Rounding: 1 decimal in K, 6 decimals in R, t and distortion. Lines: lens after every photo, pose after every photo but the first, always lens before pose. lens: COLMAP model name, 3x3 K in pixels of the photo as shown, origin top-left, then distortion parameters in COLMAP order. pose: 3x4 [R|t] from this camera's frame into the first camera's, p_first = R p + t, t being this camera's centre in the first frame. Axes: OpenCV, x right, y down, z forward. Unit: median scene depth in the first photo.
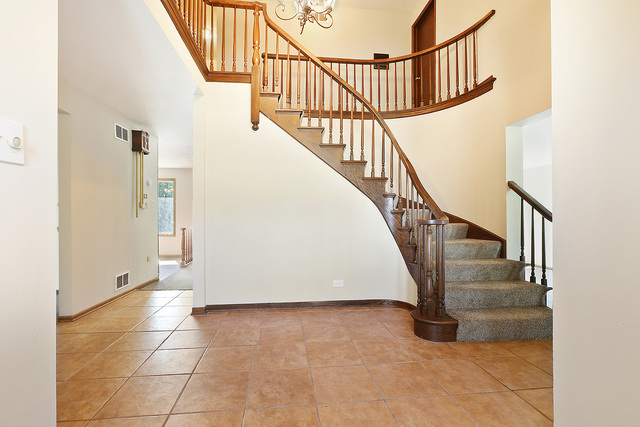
lens RADIAL K [[289.7, 0, 316.7], [0, 289.7, 213.5], [0, 0, 1]] dist [-0.001910, 0.000080]
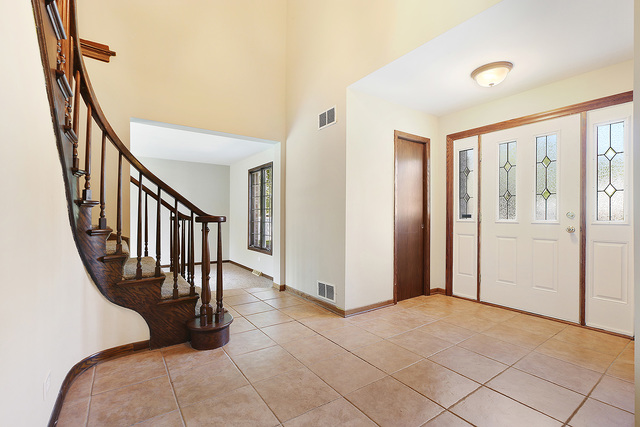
lens RADIAL K [[289.7, 0, 318.1], [0, 289.7, 217.7], [0, 0, 1]] dist [-0.001910, 0.000080]
pose [[-0.482147, 0.007782, 0.876056, -0.592693], [-0.010190, 0.999843, -0.014490, 0.047304], [-0.876031, -0.015913, -0.481992, 1.241984]]
